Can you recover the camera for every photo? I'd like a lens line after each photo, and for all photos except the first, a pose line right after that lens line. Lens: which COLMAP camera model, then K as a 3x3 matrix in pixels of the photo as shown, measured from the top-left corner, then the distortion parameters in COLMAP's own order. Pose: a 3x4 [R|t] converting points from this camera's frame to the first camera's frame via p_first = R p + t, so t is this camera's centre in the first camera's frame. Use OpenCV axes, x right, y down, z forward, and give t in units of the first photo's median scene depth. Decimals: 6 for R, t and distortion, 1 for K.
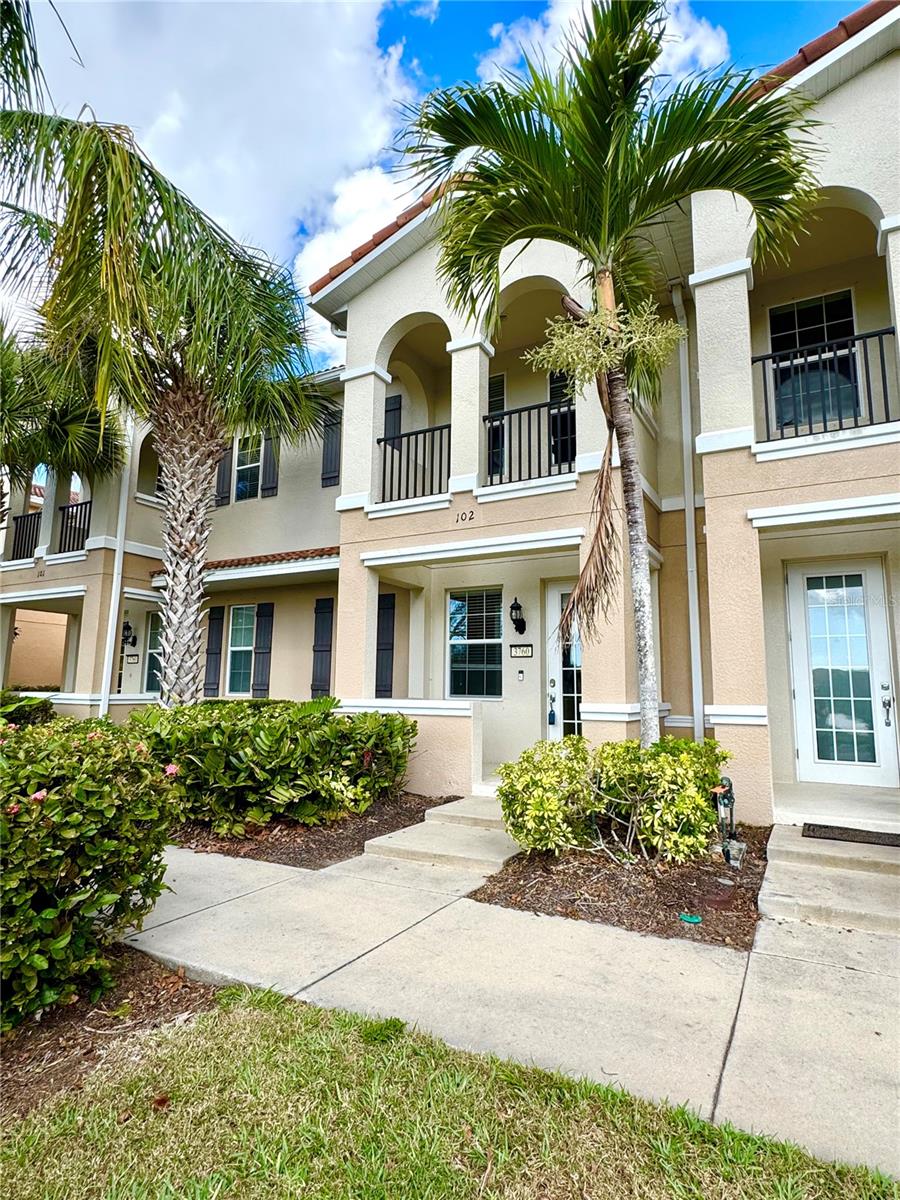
lens RADIAL K [[645.8, 0, 448.9], [0, 645.8, 598.5], [0, 0, 1]] dist [-0.002895, 0.000181]
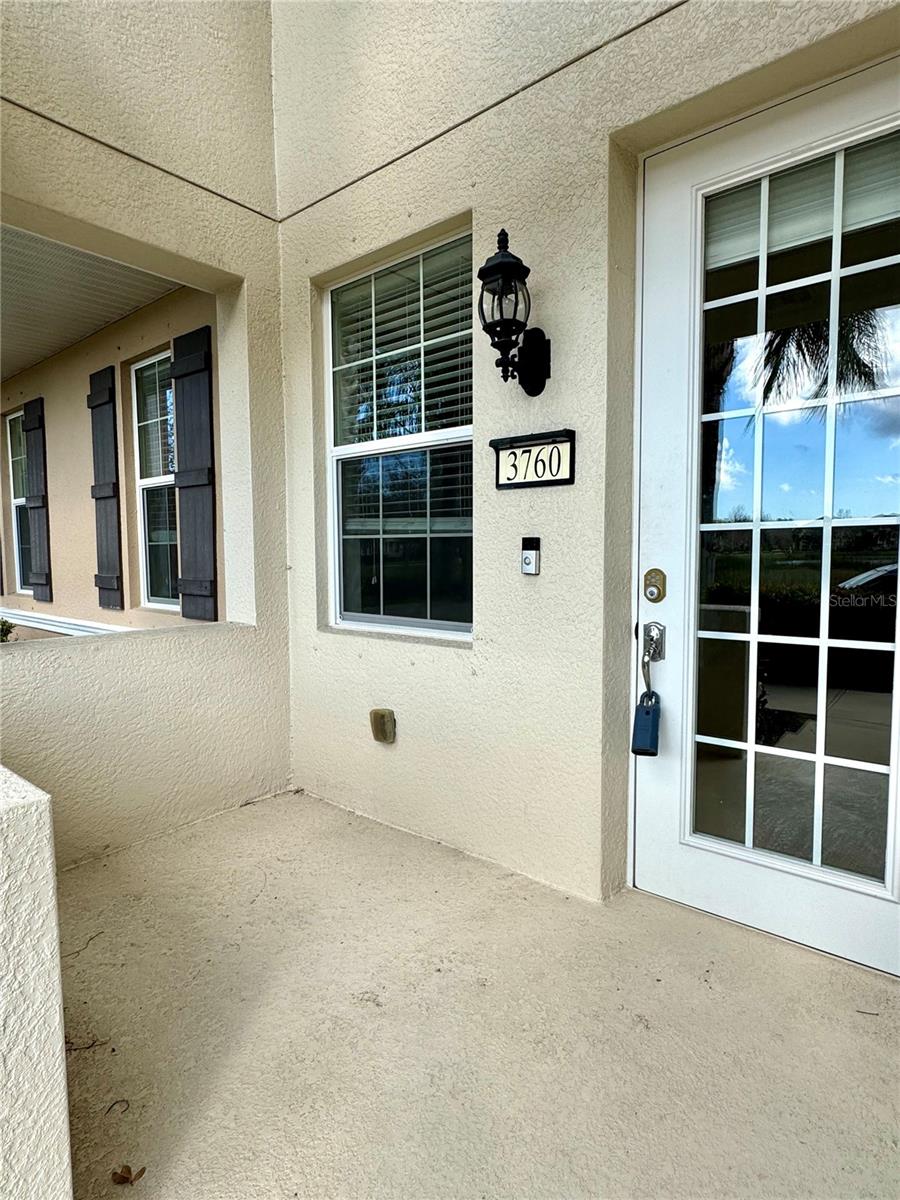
lens RADIAL K [[645.8, 0, 450.2], [0, 645.8, 602.4], [0, 0, 1]] dist [-0.002895, 0.000181]
pose [[0.982528, -0.004213, -0.186069, 0.125846], [0.044947, 0.975523, 0.215254, 0.078310], [0.180607, -0.219857, 0.958668, 0.726611]]
